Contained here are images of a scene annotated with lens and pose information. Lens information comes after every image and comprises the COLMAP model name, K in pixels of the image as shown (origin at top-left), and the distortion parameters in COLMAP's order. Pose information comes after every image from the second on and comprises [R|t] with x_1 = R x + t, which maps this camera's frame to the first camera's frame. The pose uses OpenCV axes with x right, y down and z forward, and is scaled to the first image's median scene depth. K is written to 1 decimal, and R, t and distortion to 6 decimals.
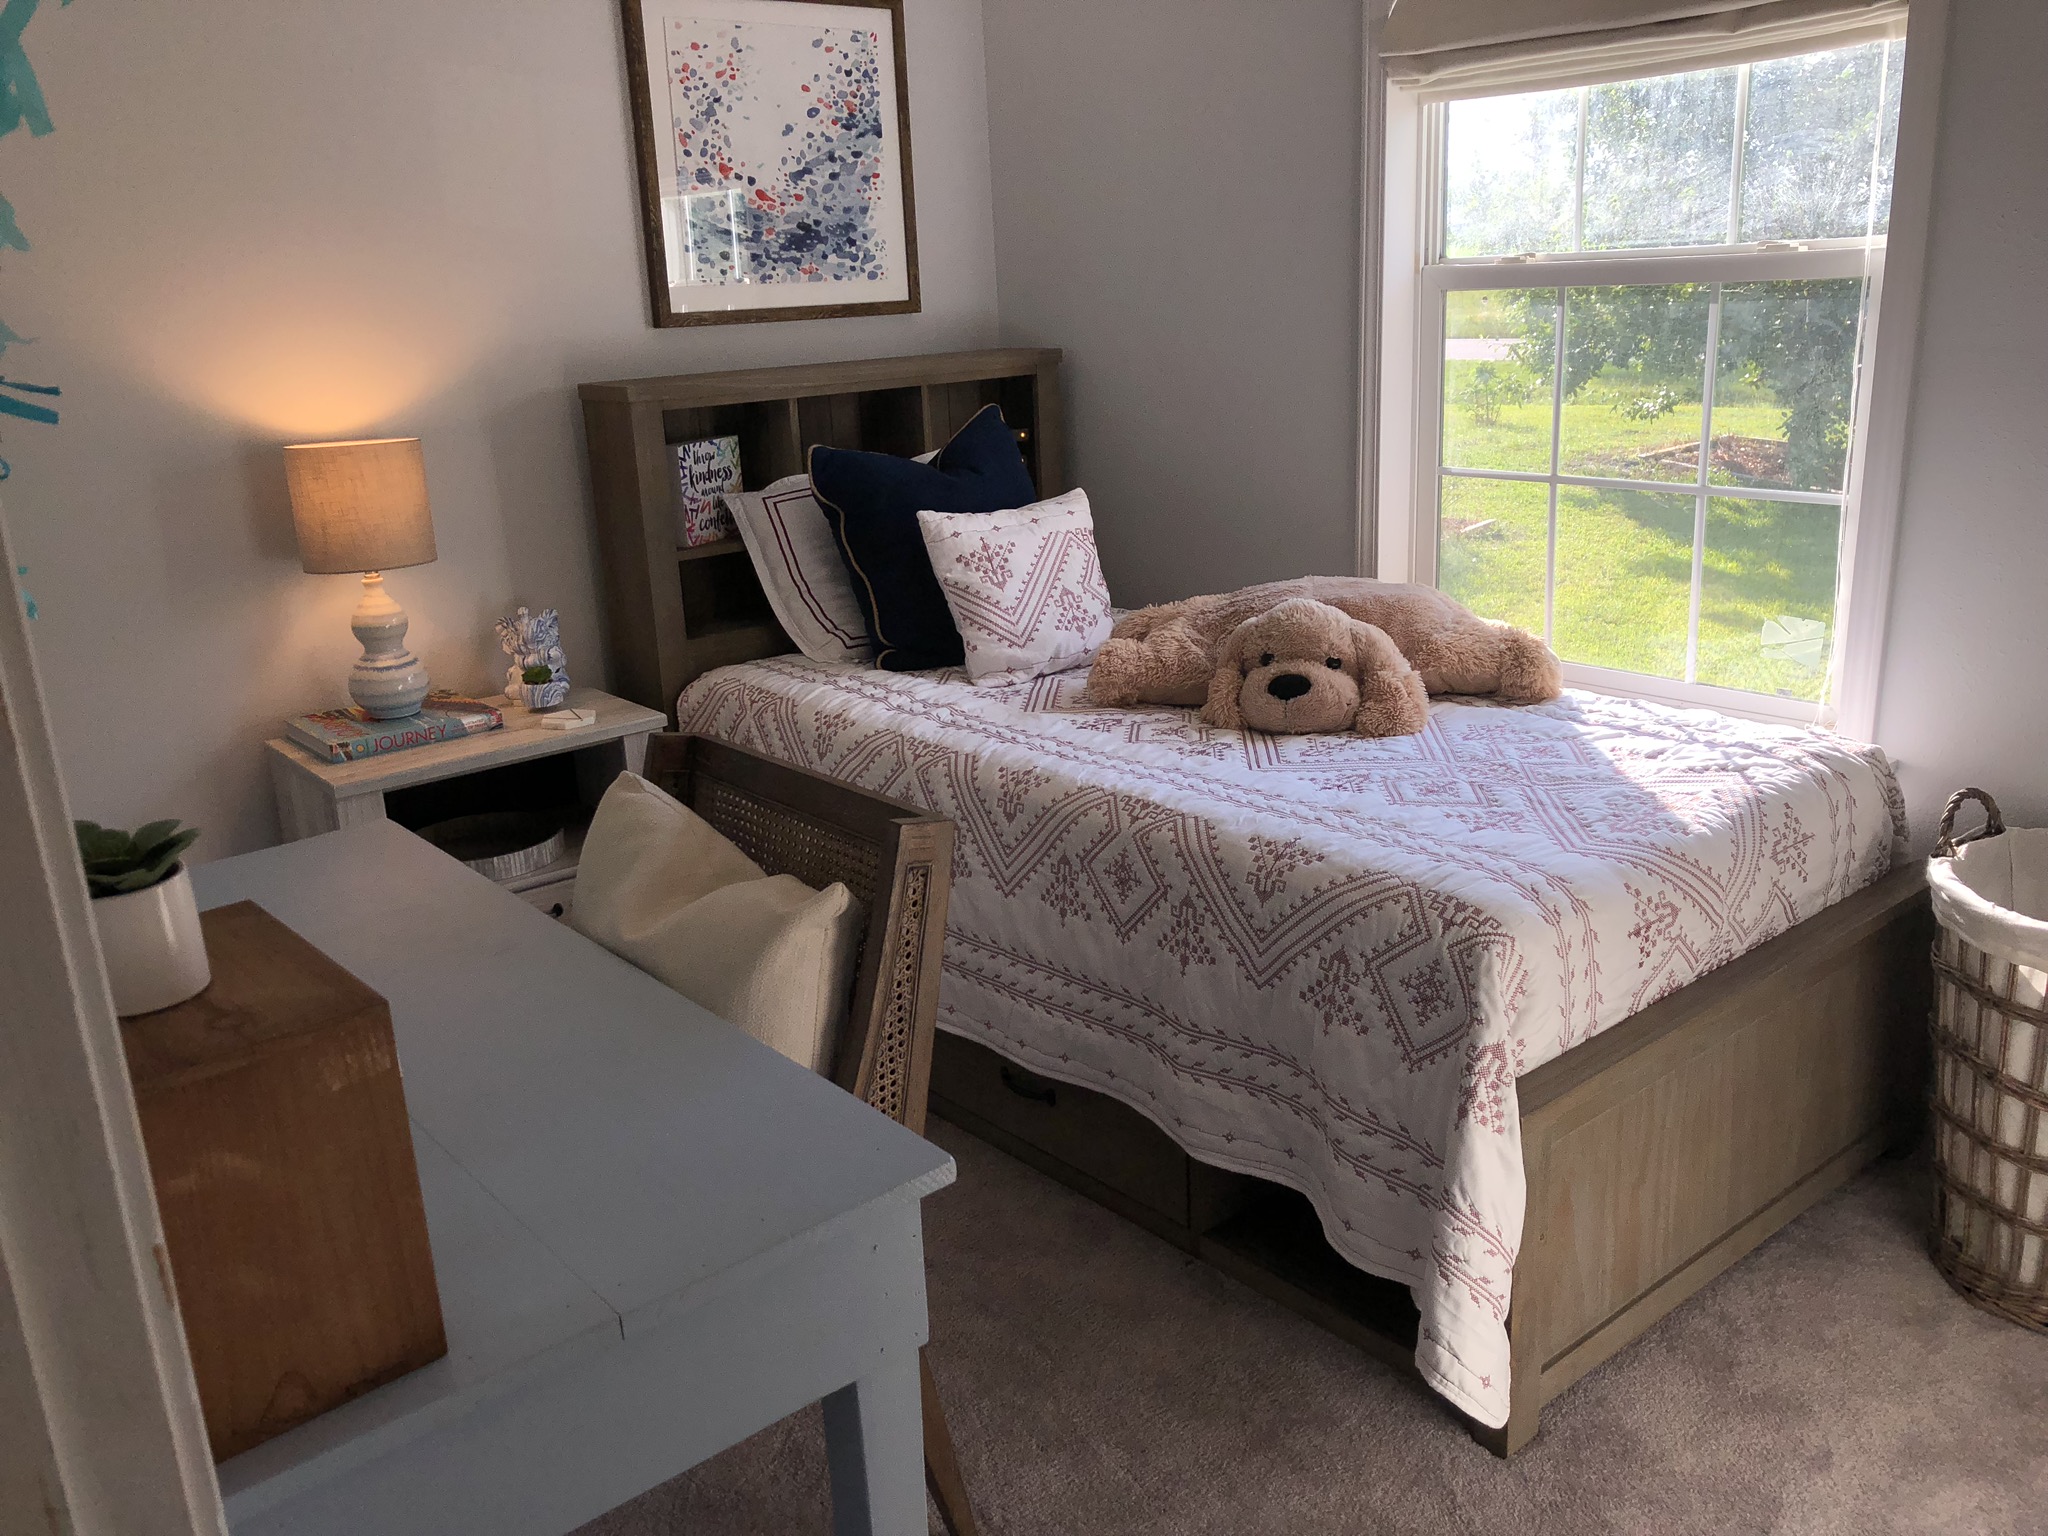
lens RADIAL K [[1667.4, 0, 1029.1], [0, 1667.4, 779.0], [0, 0, 1]] dist [0.048740, -0.010383]
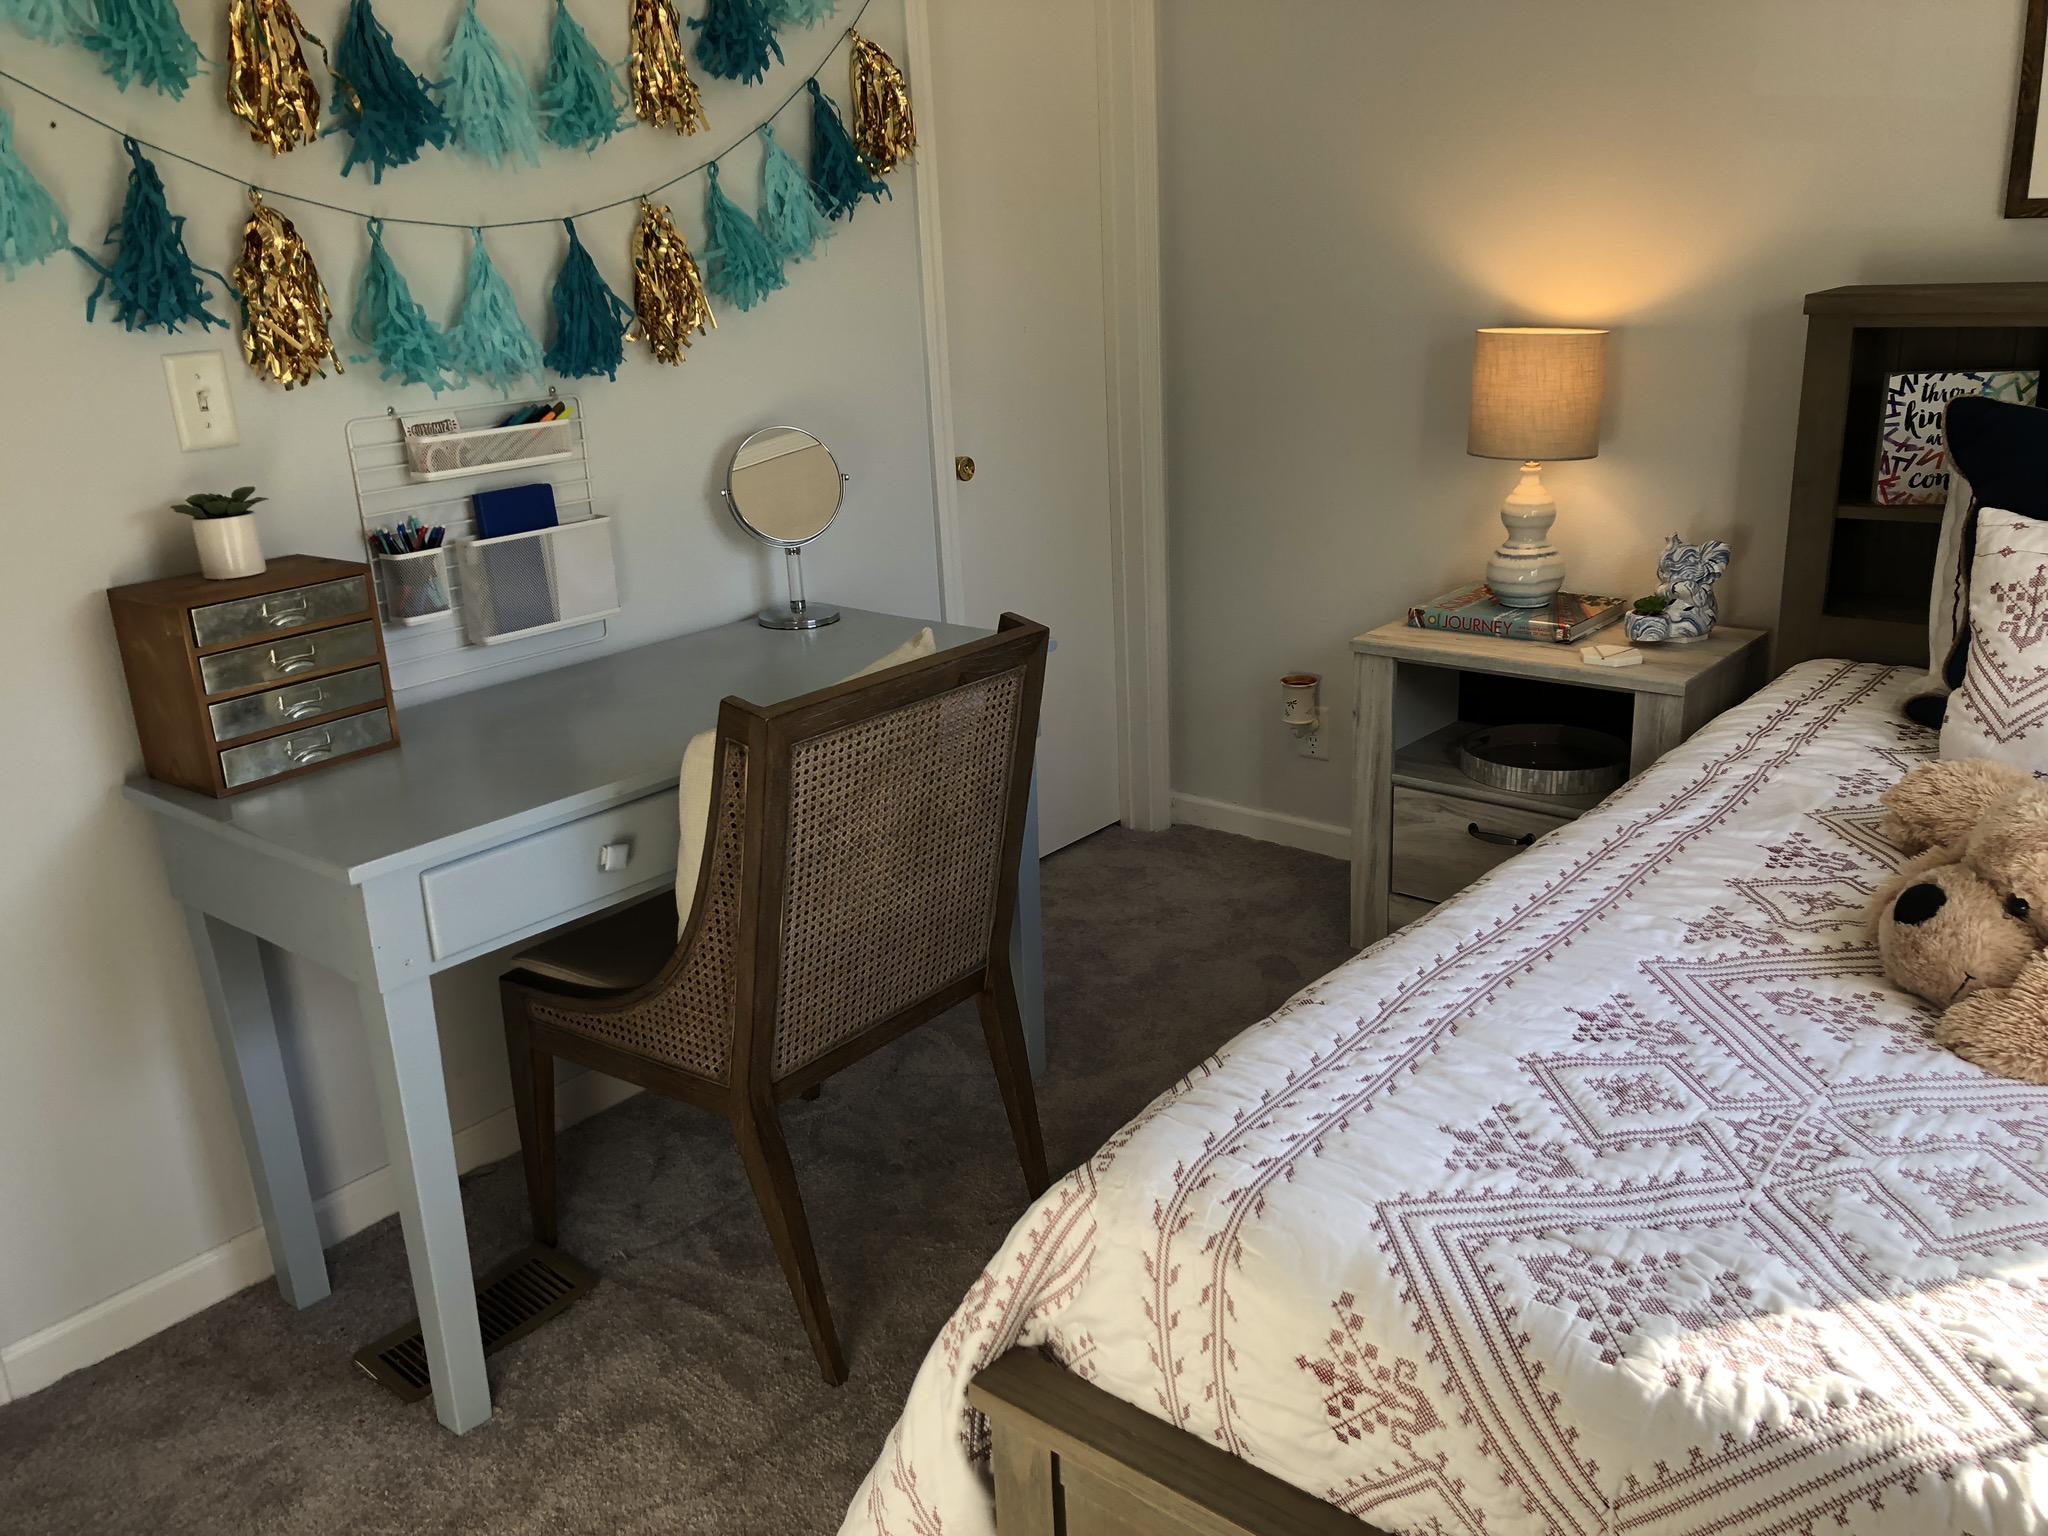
lens RADIAL K [[1667.4, 0, 1026.0], [0, 1667.4, 757.7], [0, 0, 1]] dist [0.048740, -0.010383]
pose [[0.174938, 0.331302, -0.927165, 0.592157], [-0.245329, 0.926653, 0.284830, -0.182357], [0.953525, 0.177633, 0.243385, 0.517063]]
